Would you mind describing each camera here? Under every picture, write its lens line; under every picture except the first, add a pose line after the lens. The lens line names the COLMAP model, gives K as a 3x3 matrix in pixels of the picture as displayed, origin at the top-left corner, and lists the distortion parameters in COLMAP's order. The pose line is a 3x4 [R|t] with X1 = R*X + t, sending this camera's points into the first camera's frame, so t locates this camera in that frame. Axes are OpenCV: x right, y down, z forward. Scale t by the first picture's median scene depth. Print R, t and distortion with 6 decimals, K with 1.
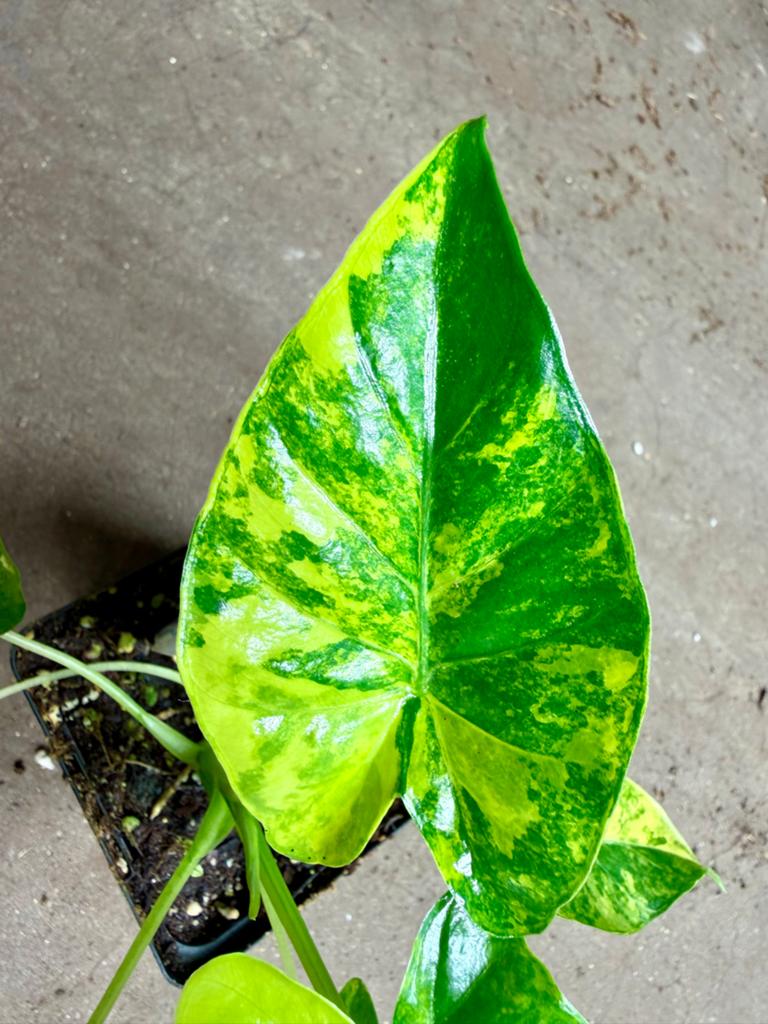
lens RADIAL K [[773.8, 0, 401.3], [0, 773.8, 511.6], [0, 0, 1]] dist [0.000239, -0.004911]
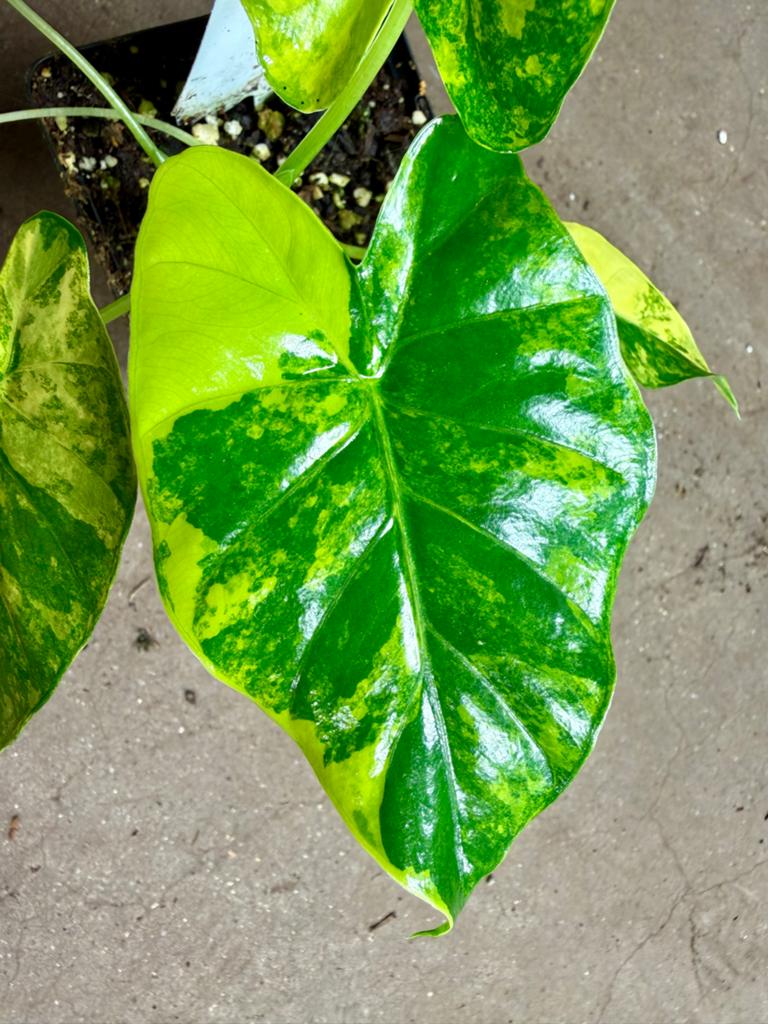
lens RADIAL K [[765.1, 0, 384.0], [0, 765.1, 512.0], [0, 0, 1]] dist [0.000699, -0.023529]
pose [[0.991493, 0.109209, -0.070818, 0.064195], [-0.090411, 0.969248, 0.228878, 0.468220], [0.093635, -0.220528, 0.970876, 0.006487]]
